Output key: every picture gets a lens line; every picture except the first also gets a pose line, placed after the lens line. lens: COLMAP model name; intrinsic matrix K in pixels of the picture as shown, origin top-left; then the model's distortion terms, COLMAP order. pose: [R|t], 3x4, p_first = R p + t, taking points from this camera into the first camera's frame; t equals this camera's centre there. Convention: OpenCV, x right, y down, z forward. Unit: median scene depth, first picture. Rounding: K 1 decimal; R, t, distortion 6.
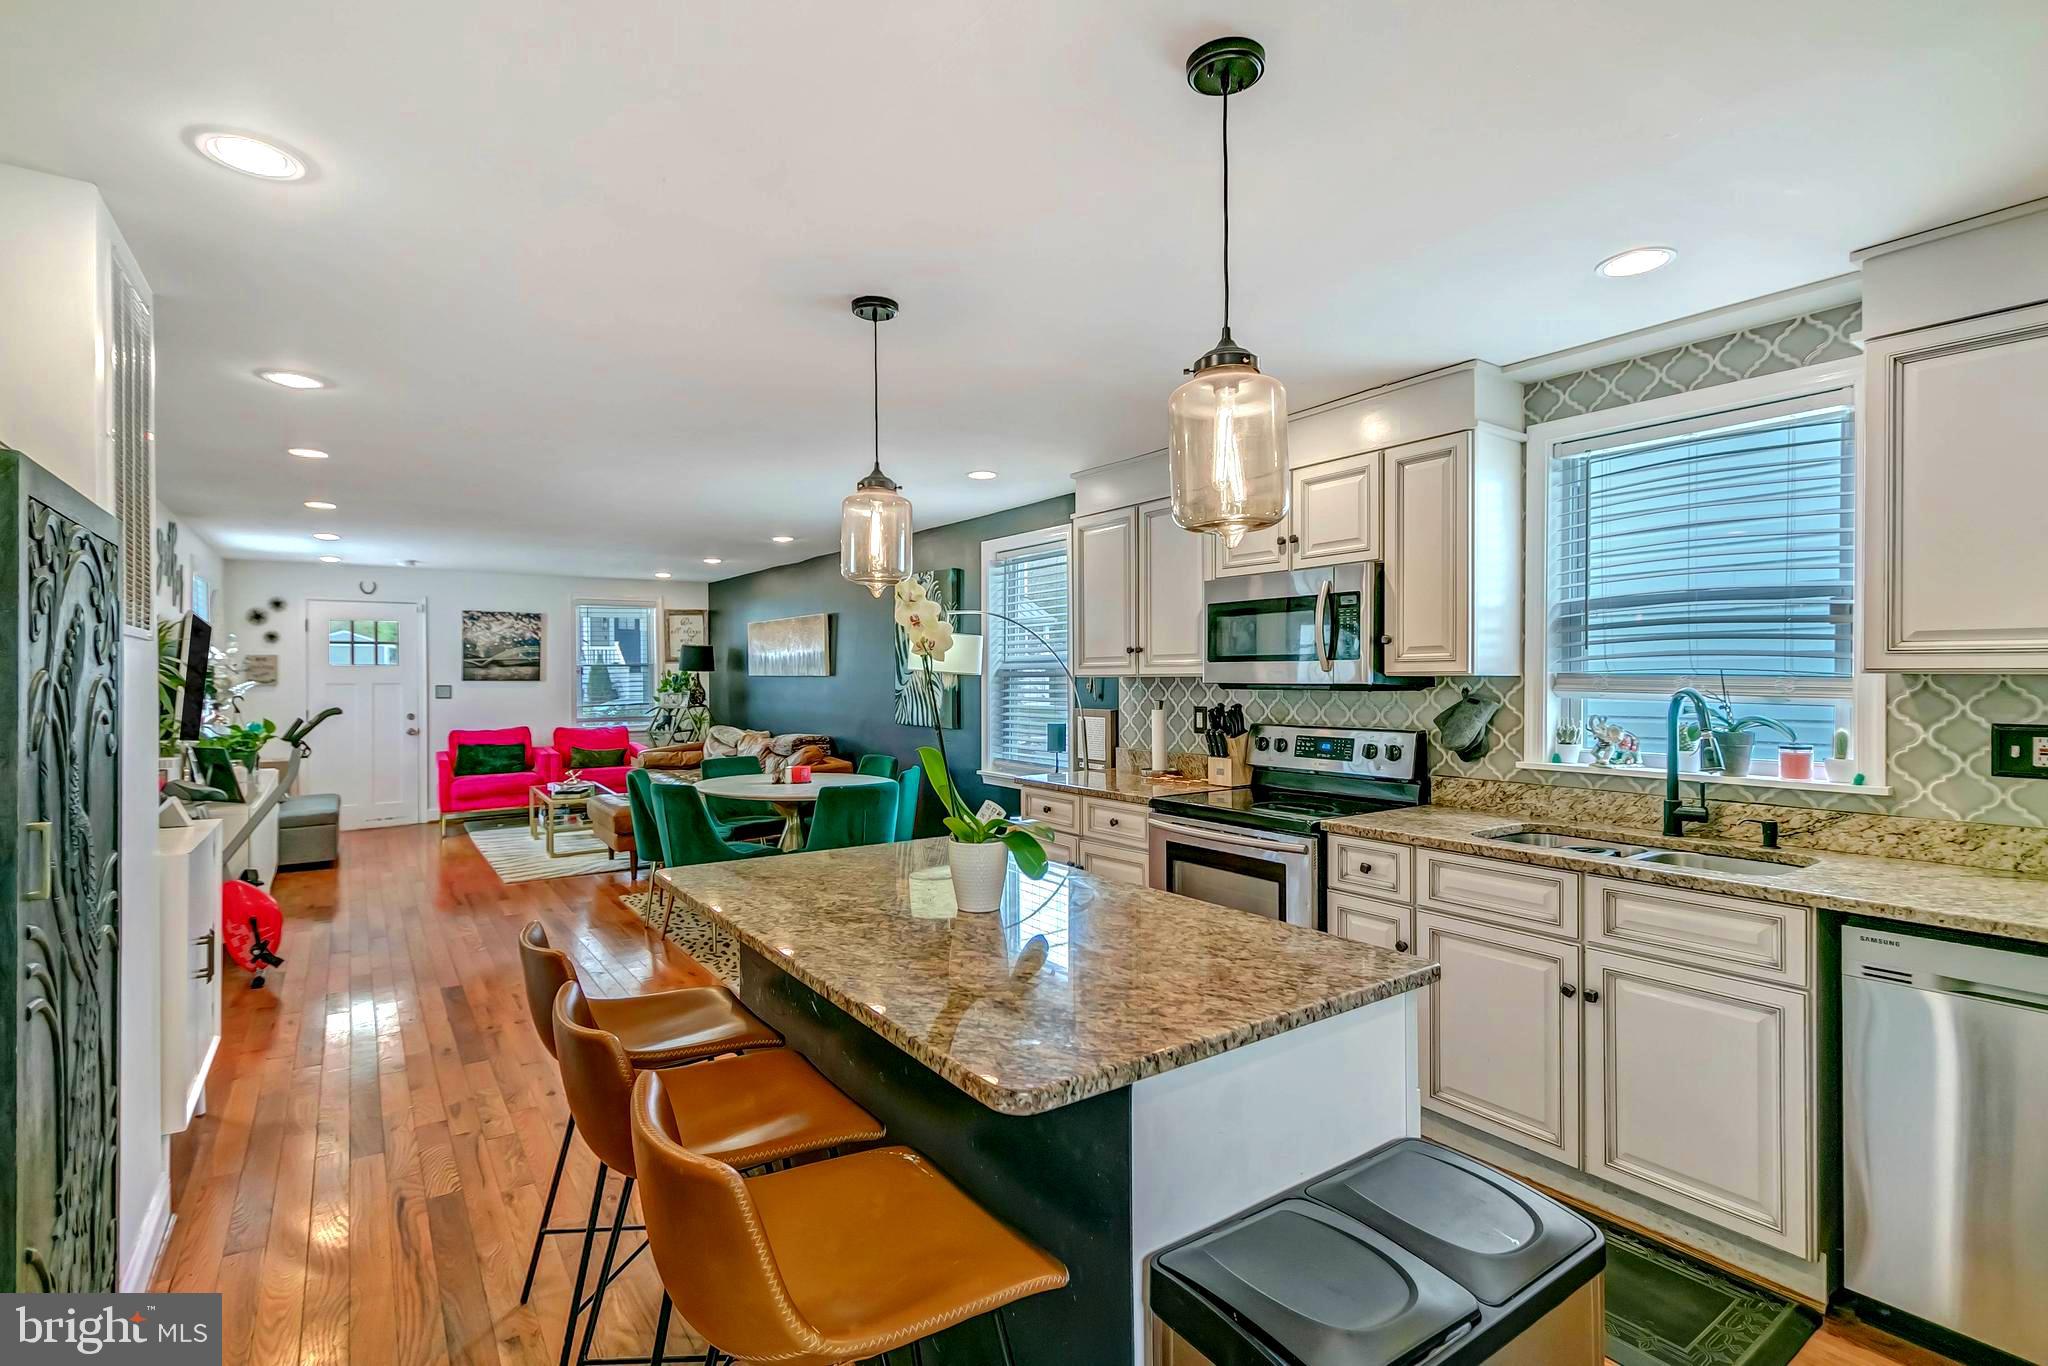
lens RADIAL K [[950.0, 0, 1021.6], [0, 950.0, 676.9], [0, 0, 1]] dist [0.002955, -0.000503]
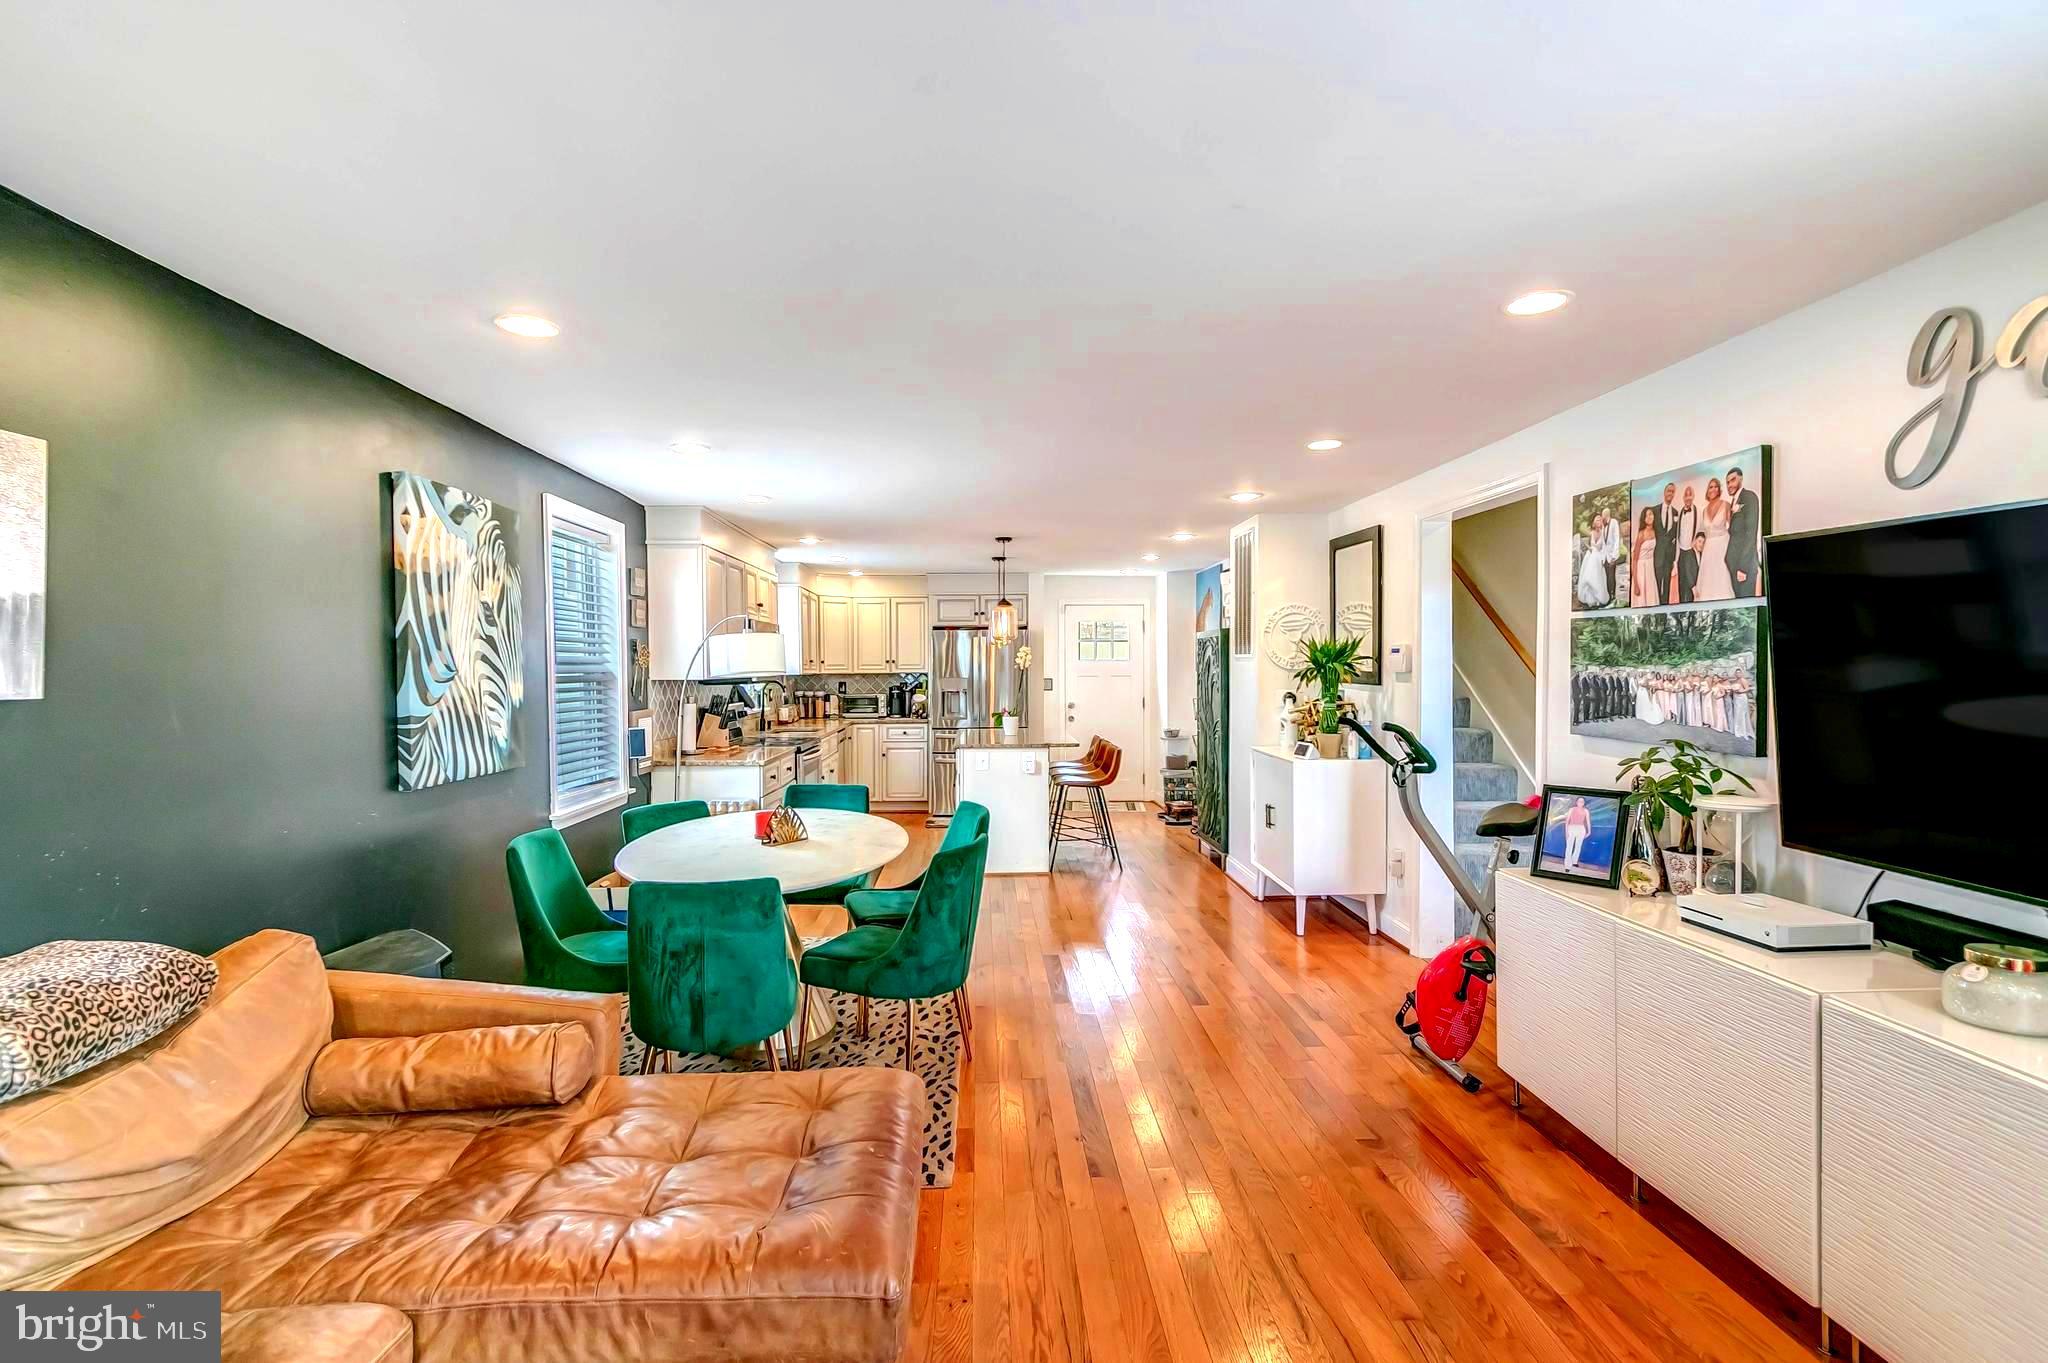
lens RADIAL K [[965.7, 0, 985.8], [0, 965.7, 684.5], [0, 0, 1]] dist [0.002740, -0.000079]
pose [[-0.822031, -0.000158, 0.569443, -0.528812], [0.011722, 0.999783, 0.017199, -0.005808], [-0.569322, 0.020813, -0.821851, 1.035951]]
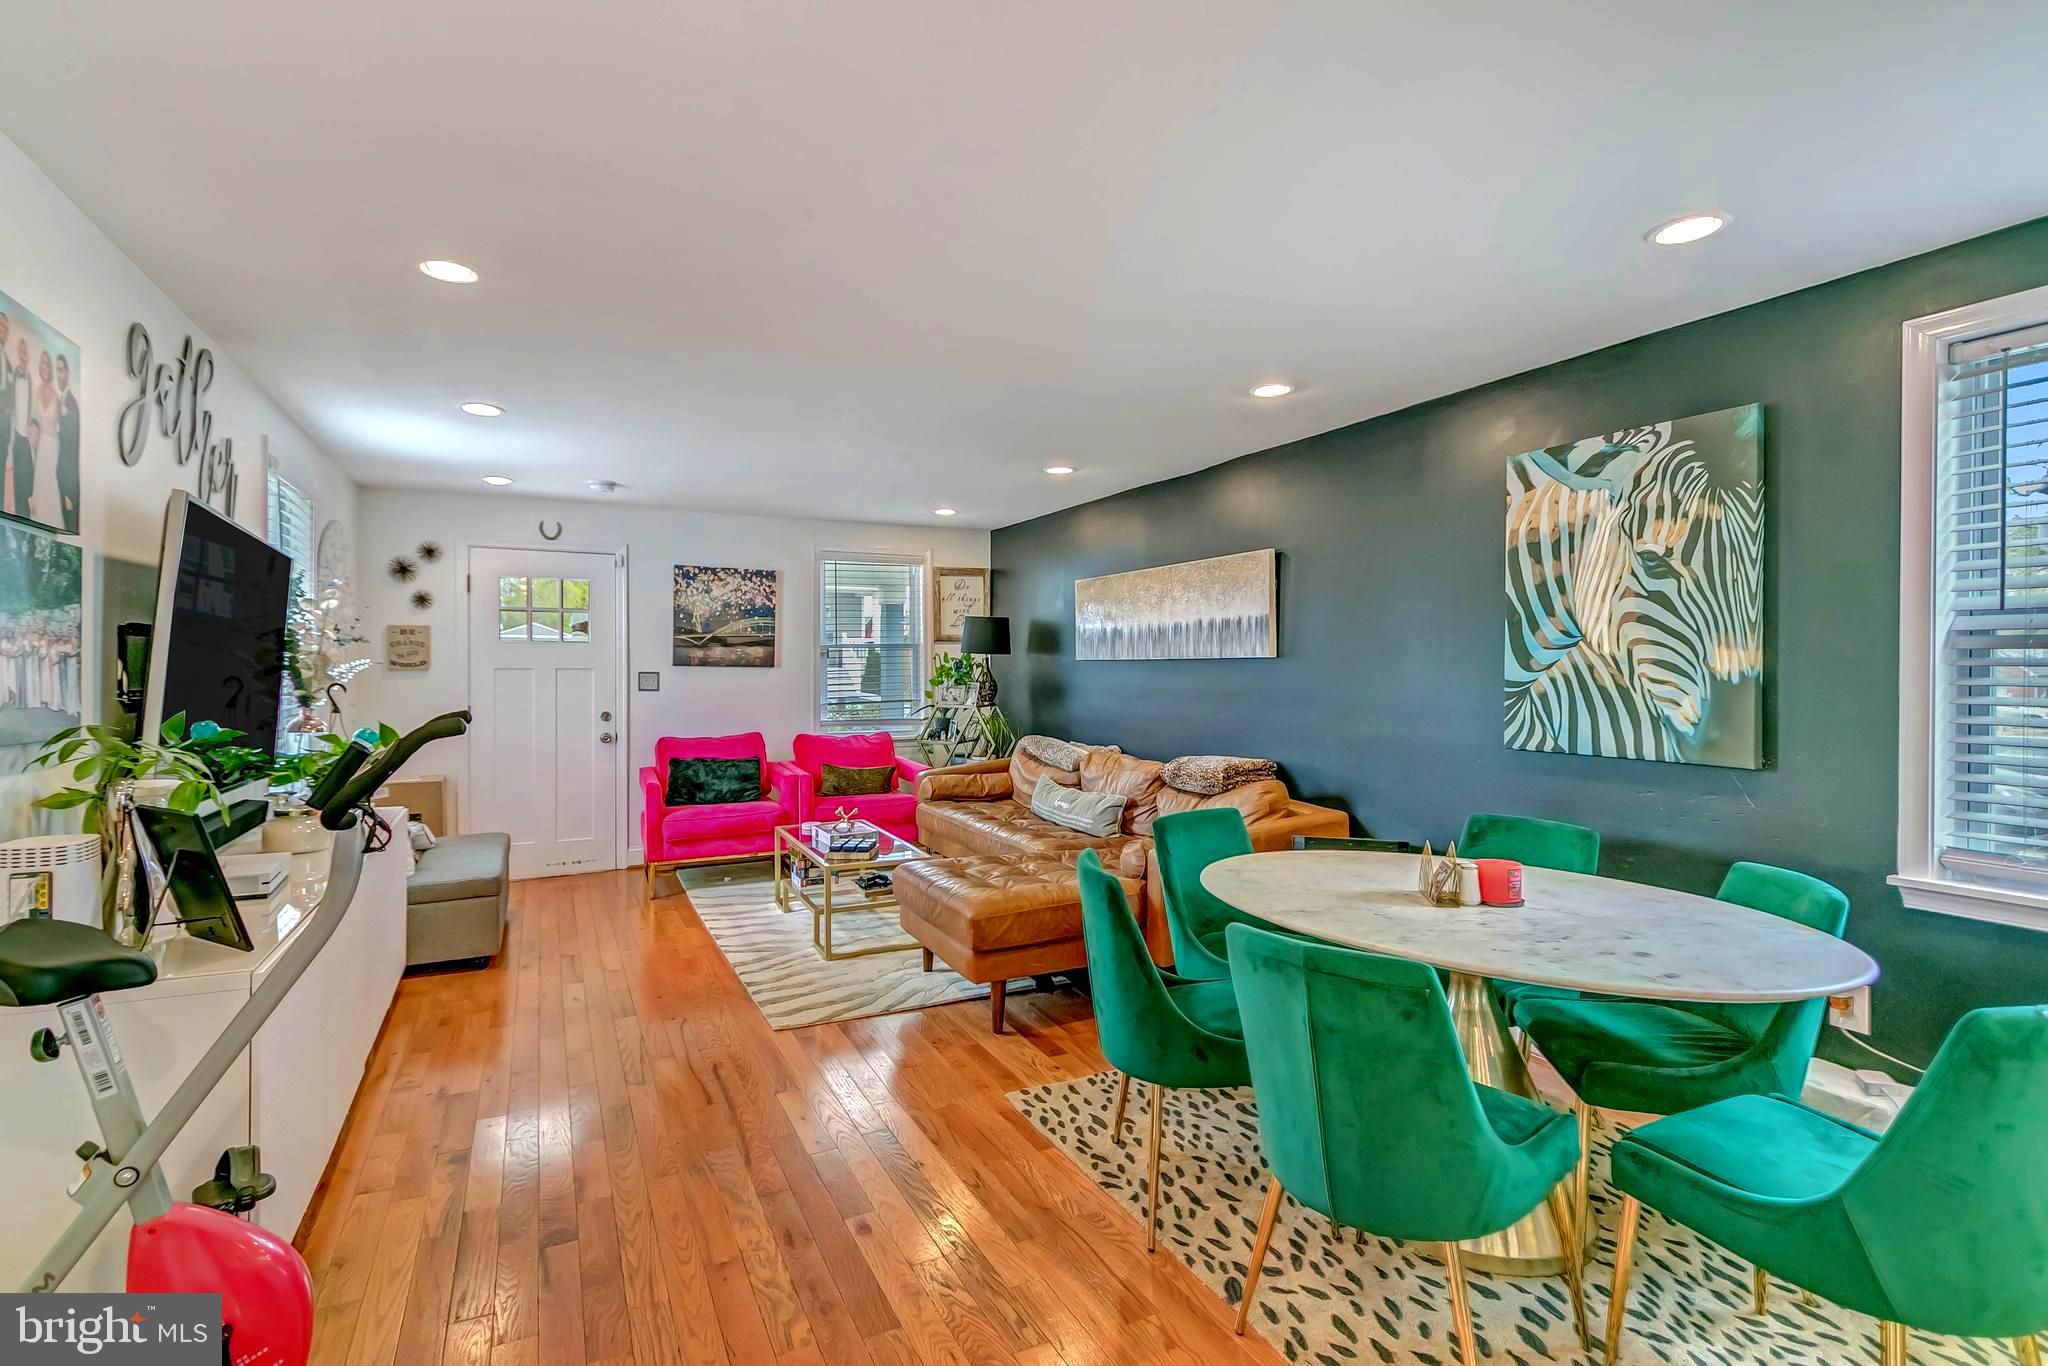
lens RADIAL K [[959.8, 0, 1019.3], [0, 959.8, 677.0], [0, 0, 1]] dist [0.001959, -0.000164]
pose [[0.988289, 0.006293, -0.152466, -0.261480], [-0.005788, 0.999976, 0.003751, 0.009391], [0.152486, -0.002825, 0.988302, 0.389914]]
